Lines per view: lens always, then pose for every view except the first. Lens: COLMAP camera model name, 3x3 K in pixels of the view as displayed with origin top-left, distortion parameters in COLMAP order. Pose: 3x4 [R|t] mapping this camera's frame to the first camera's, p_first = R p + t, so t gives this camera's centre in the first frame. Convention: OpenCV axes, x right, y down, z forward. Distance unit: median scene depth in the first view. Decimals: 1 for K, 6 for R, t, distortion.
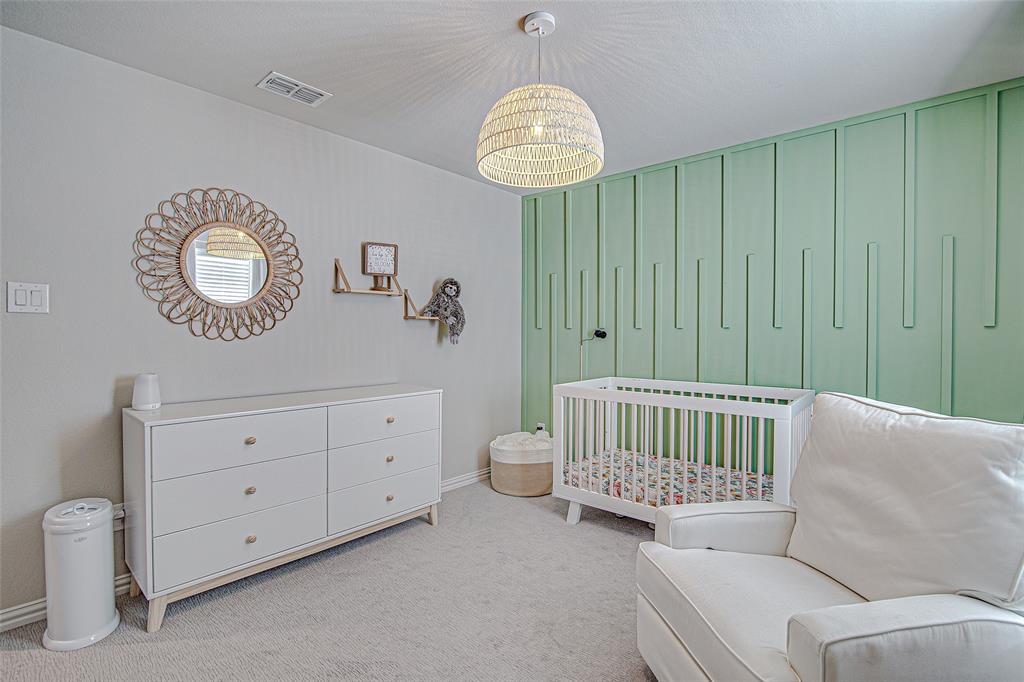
lens RADIAL K [[473.1, 0, 514.5], [0, 473.1, 339.7], [0, 0, 1]] dist [-0.006861, -0.002422]
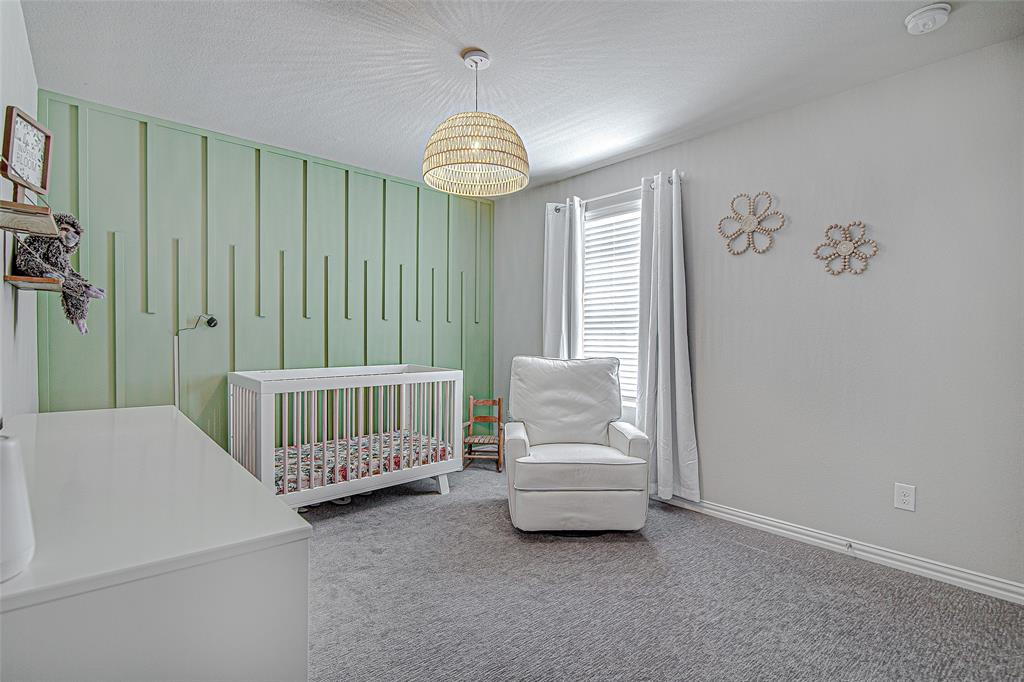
lens RADIAL K [[473.1, 0, 514.7], [0, 473.1, 339.3], [0, 0, 1]] dist [-0.006861, -0.002422]
pose [[0.121634, -0.025826, 0.992239, -0.713957], [0.002357, 0.999666, 0.025730, -0.002629], [-0.992572, -0.000791, 0.121654, 0.475461]]
